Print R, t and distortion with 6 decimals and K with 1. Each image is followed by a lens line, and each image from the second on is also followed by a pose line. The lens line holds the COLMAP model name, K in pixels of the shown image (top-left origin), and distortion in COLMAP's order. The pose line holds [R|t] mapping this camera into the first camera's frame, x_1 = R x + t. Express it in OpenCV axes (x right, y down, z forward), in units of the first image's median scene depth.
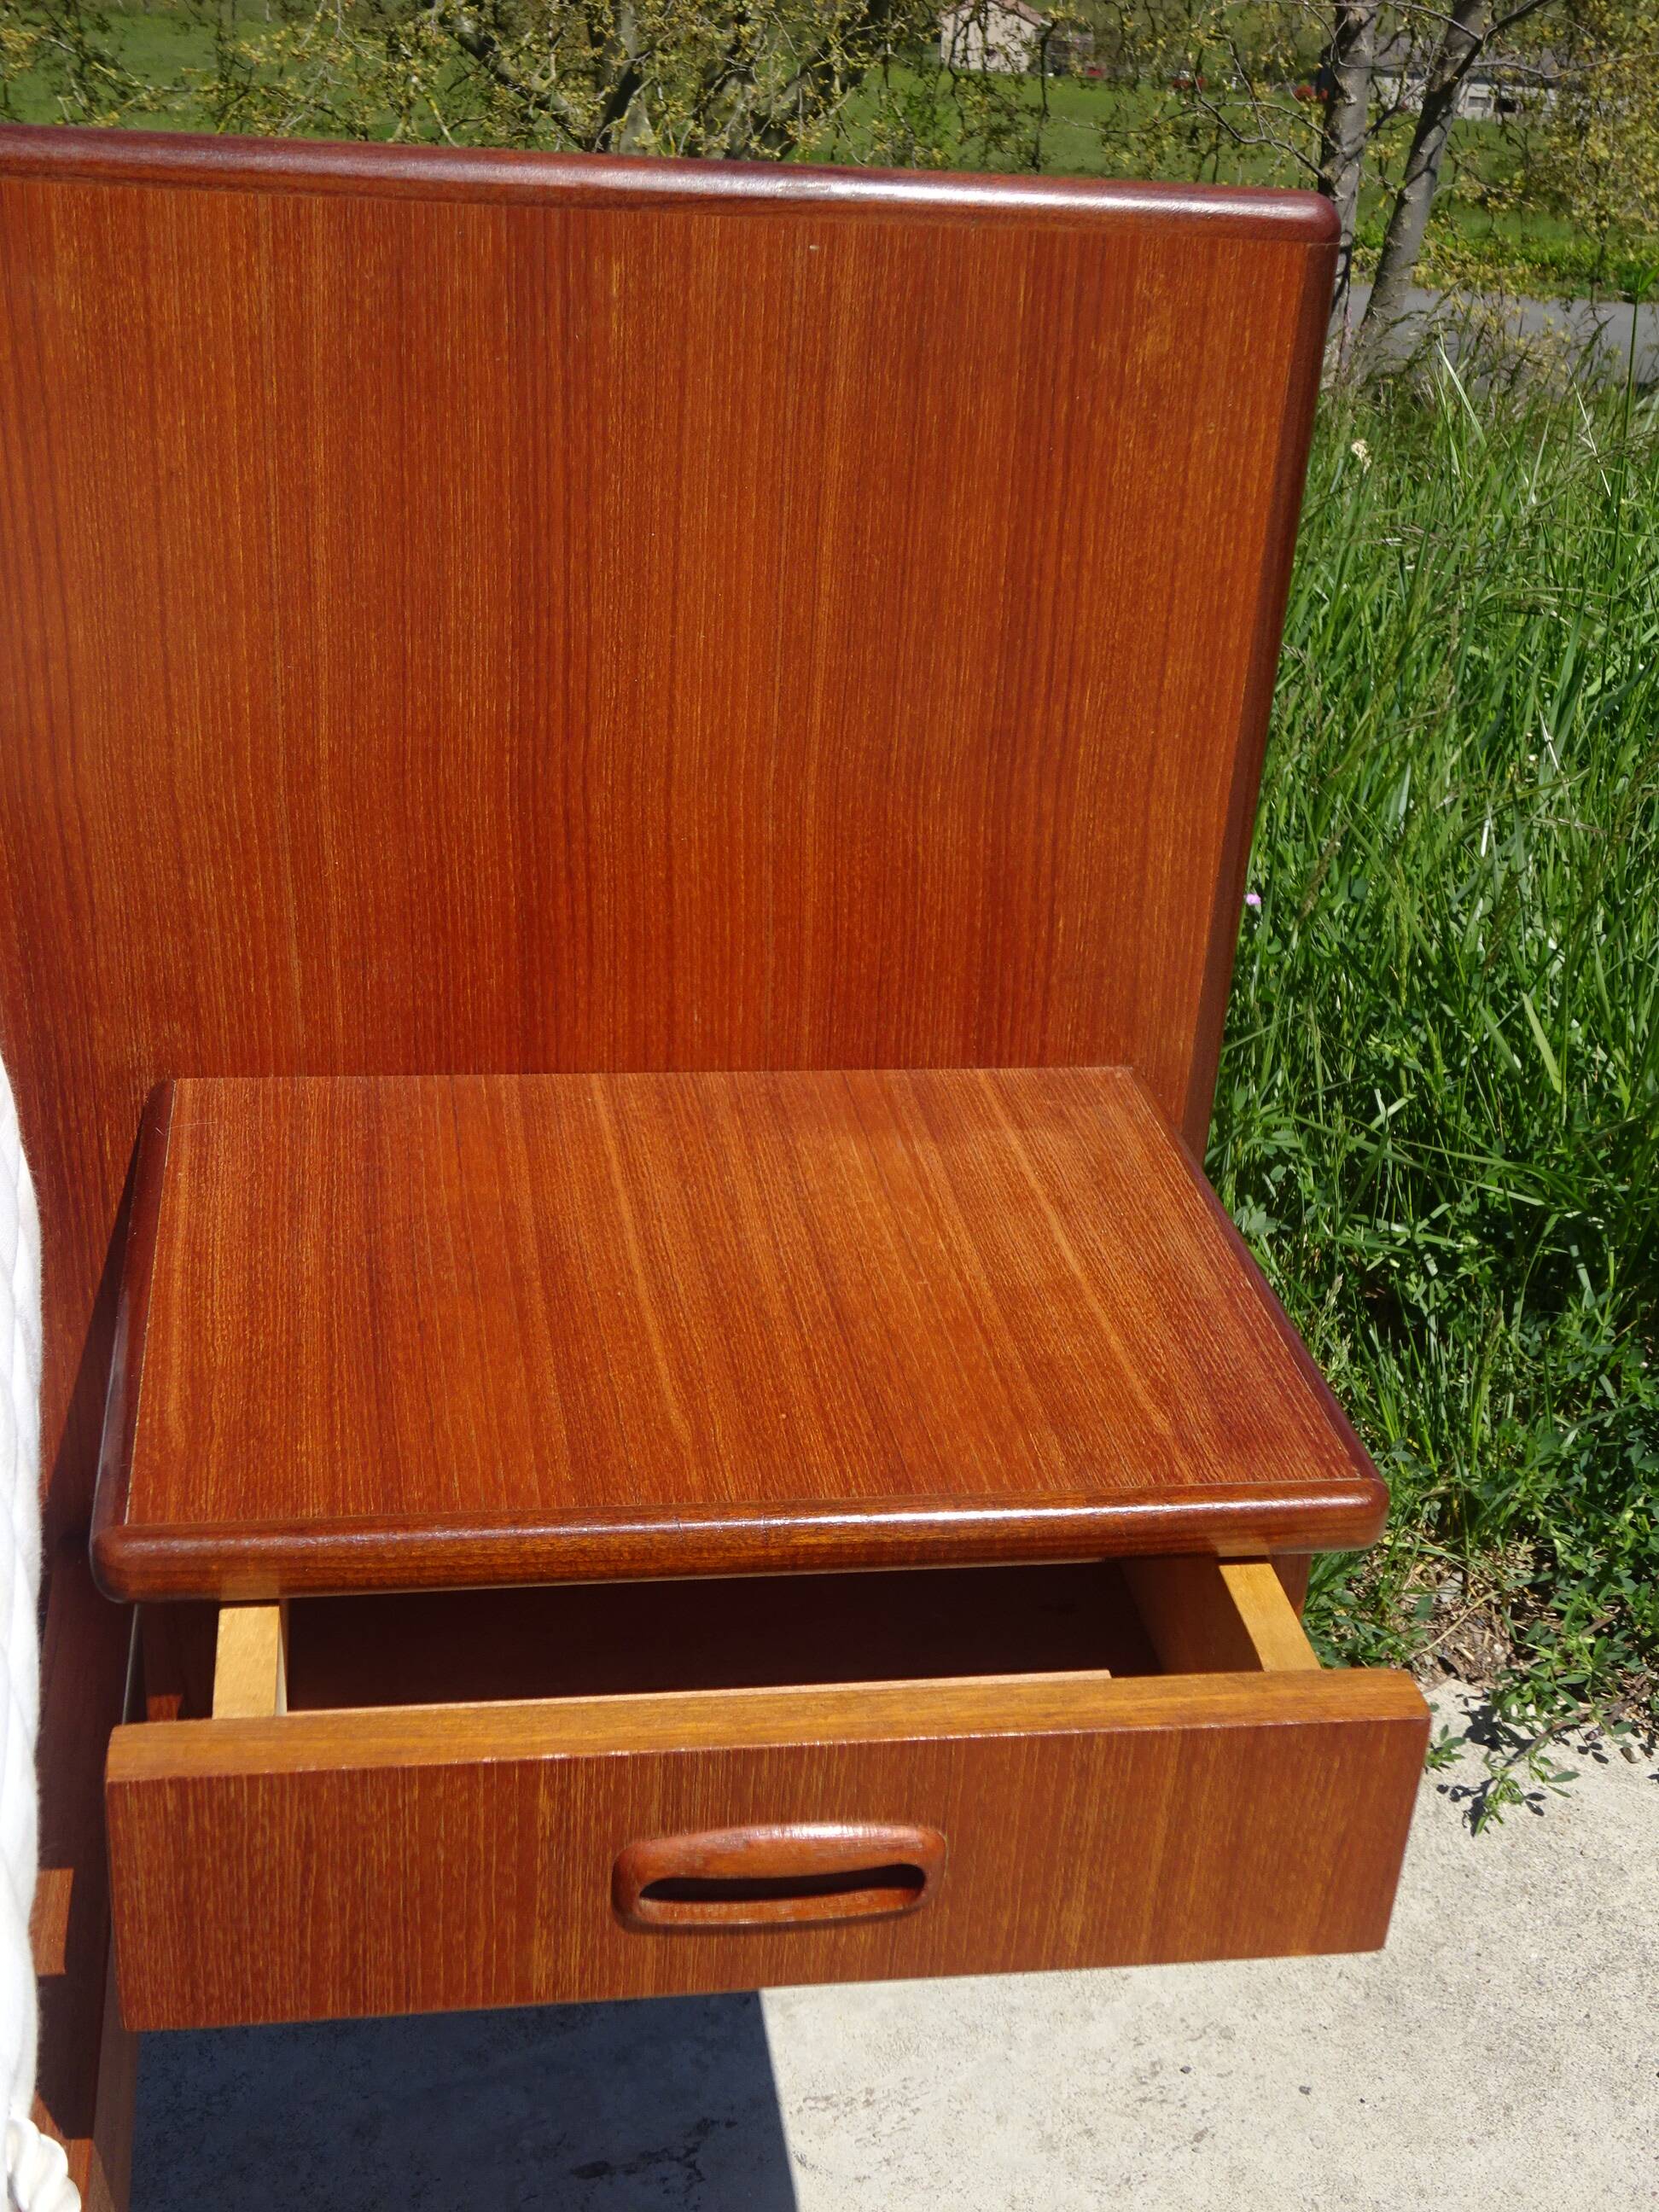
lens RADIAL K [[2741.9, 0, 840.0], [0, 2741.9, 1101.0], [0, 0, 1]] dist [-0.004651, 0.000000]
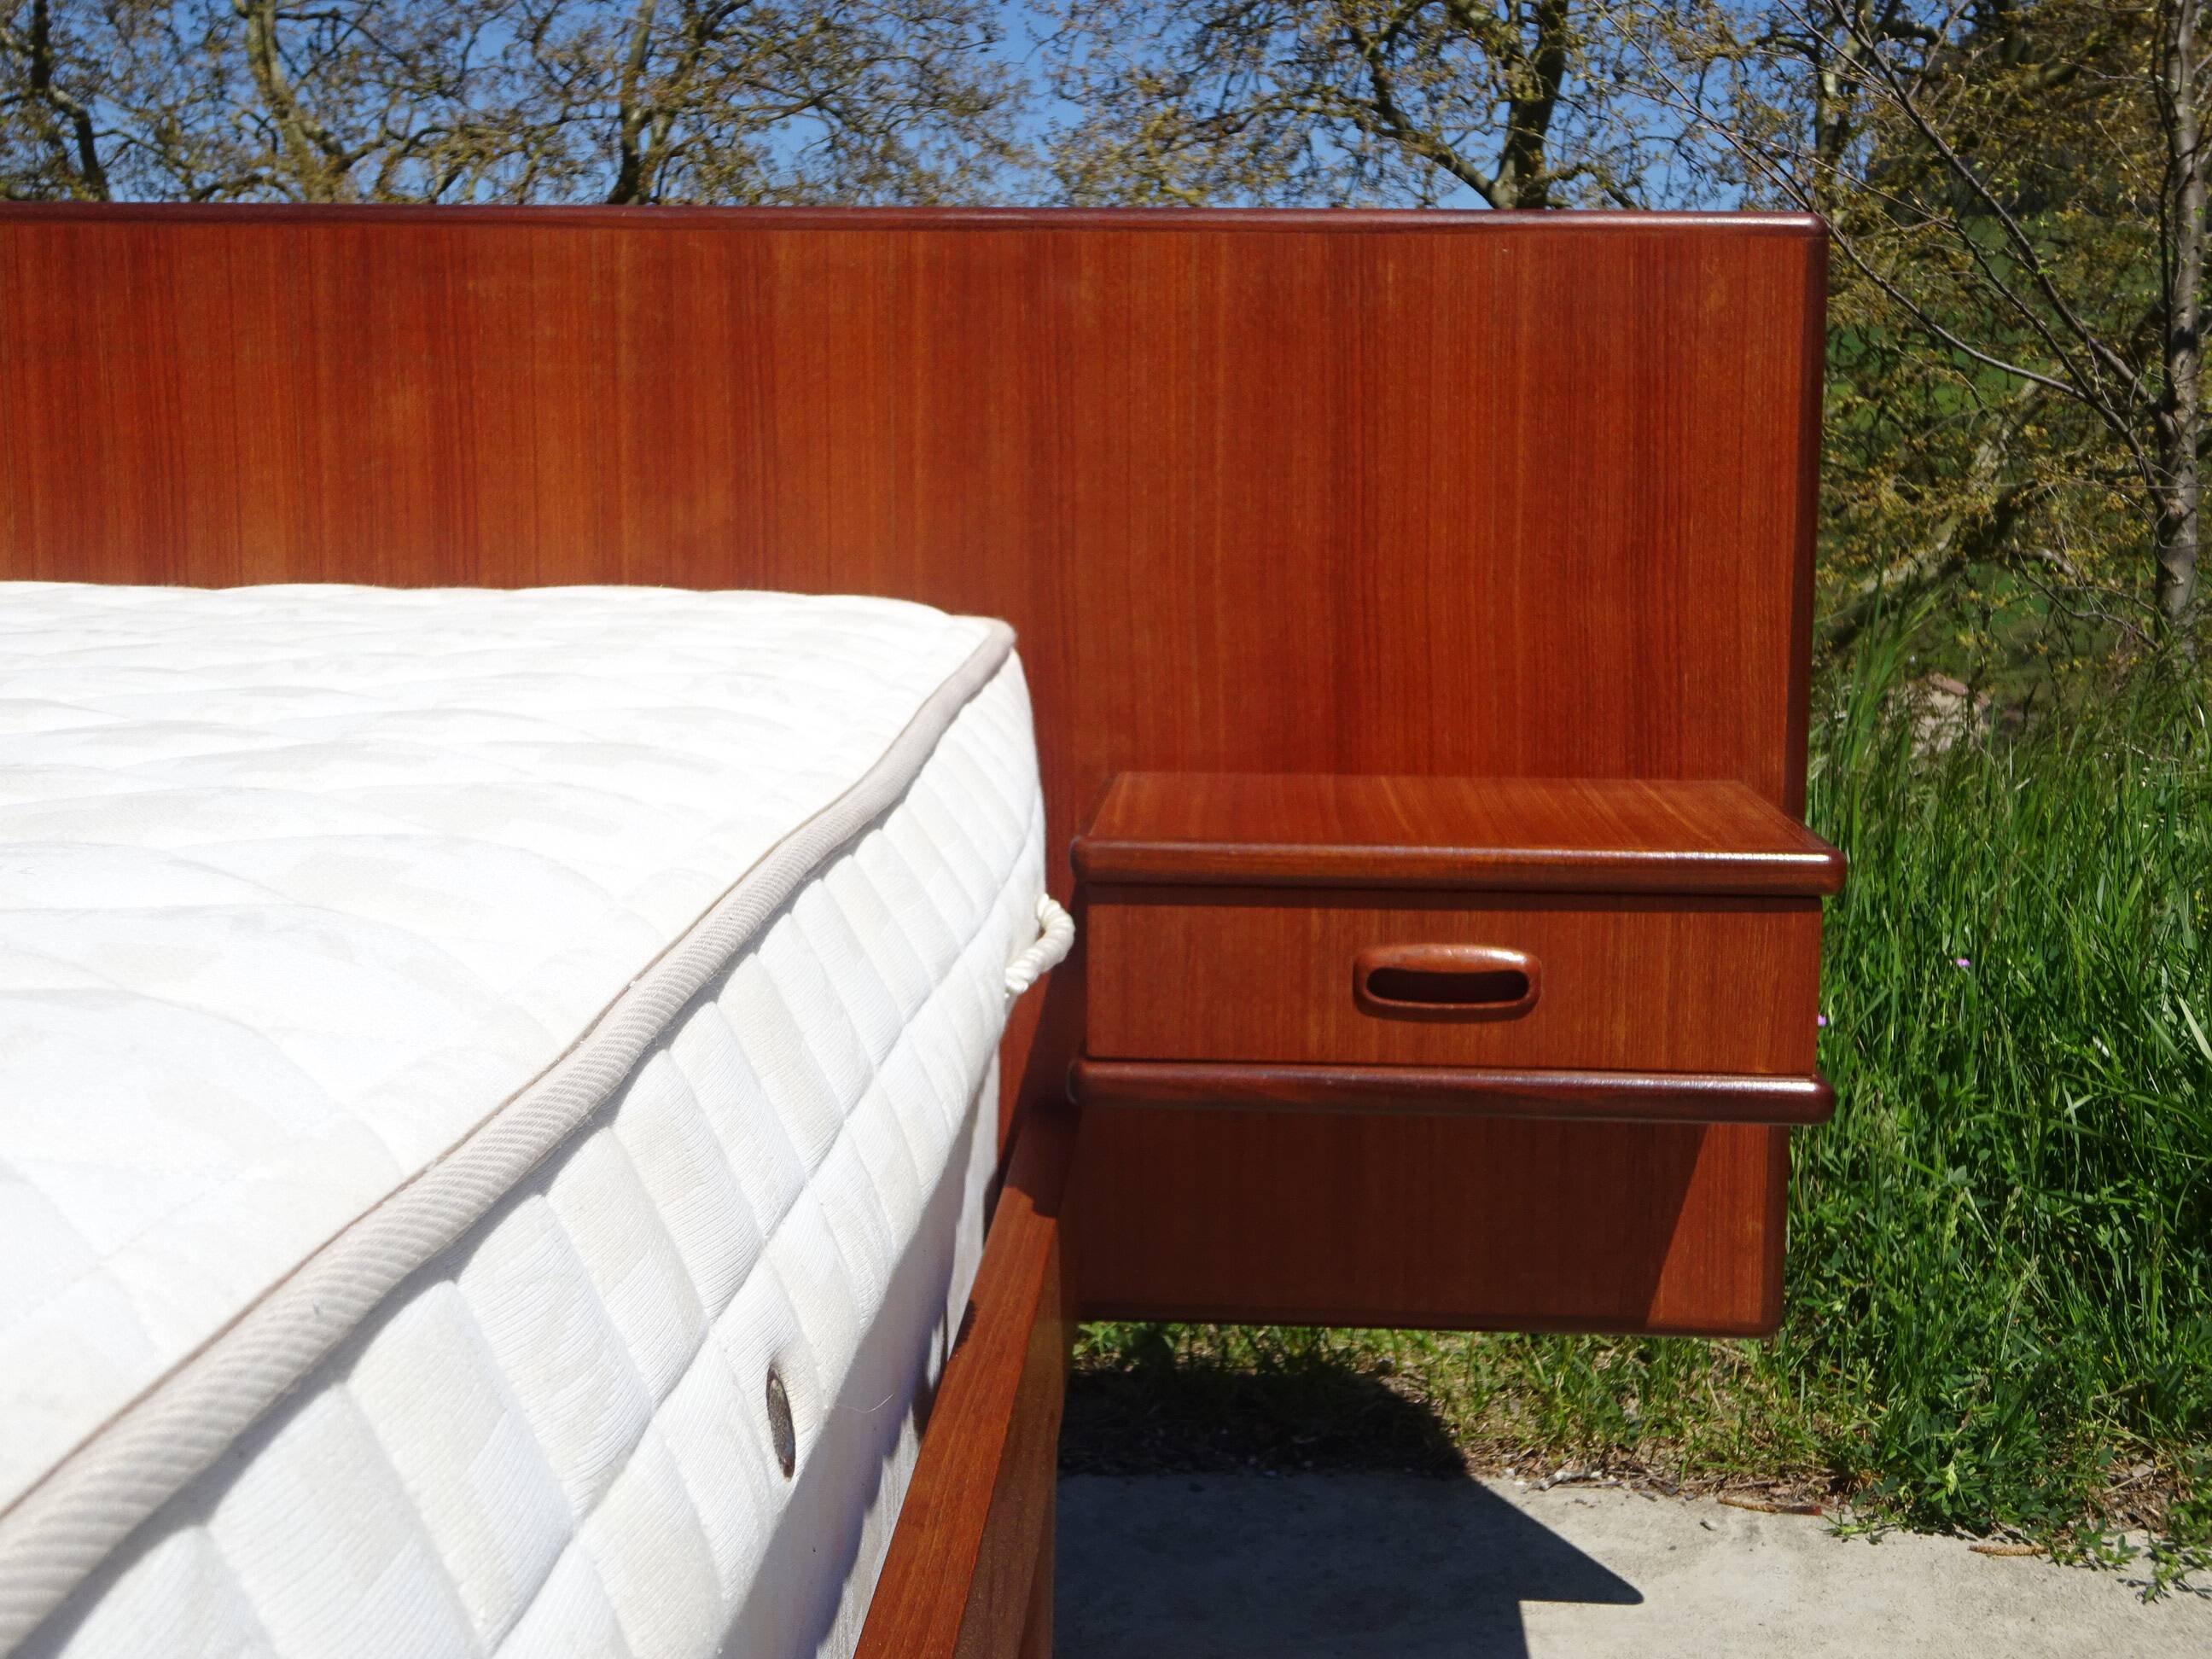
lens RADIAL K [[2875.0, 0, 1097.2], [0, 2875.0, 839.2], [0, 0, 1]] dist [0.013275, 0.000000]
pose [[0.973192, -0.028790, -0.228187, 0.087648], [-0.047706, 0.945288, -0.322729, 0.391548], [0.224994, 0.324963, 0.918573, -0.369716]]
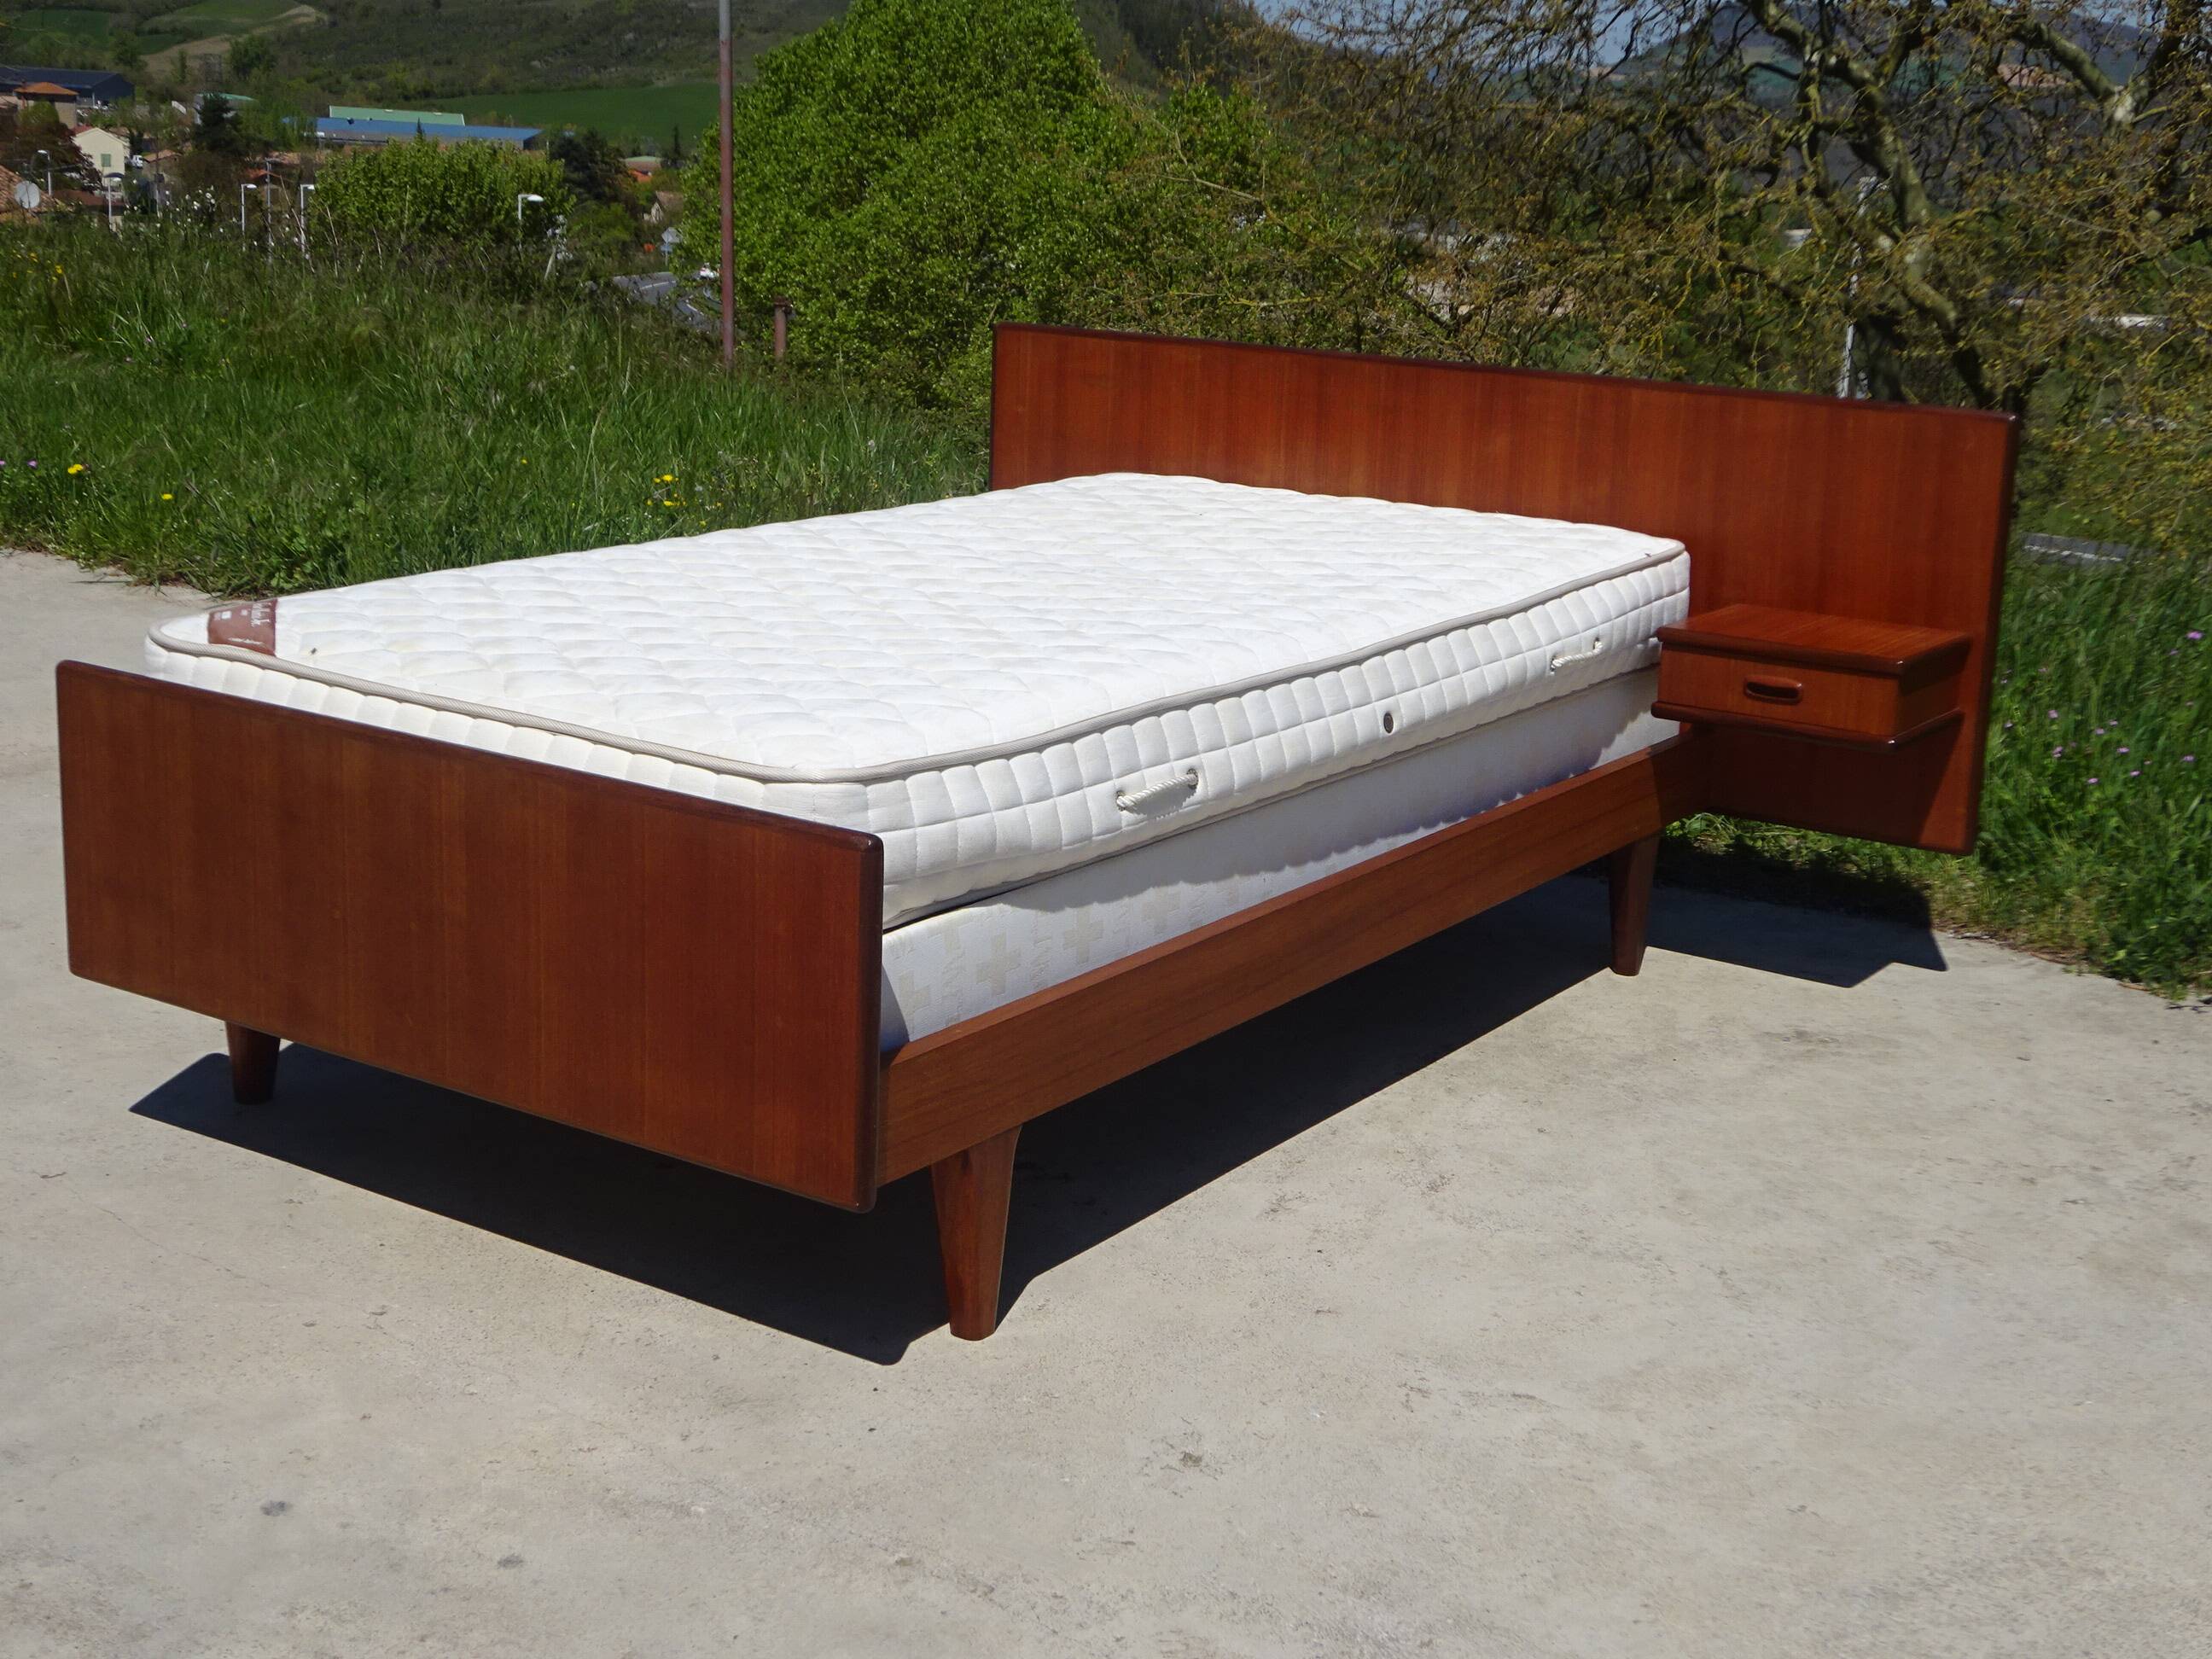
lens RADIAL K [[2989.6, 0, 1122.1], [0, 2989.6, 823.8], [0, 0, 1]] dist [0.016575, 0.000000]
pose [[0.729338, 0.123603, -0.672895, 1.508962], [-0.293392, 0.945022, -0.144413, 0.857423], [0.618051, 0.302748, 0.725505, -1.934115]]
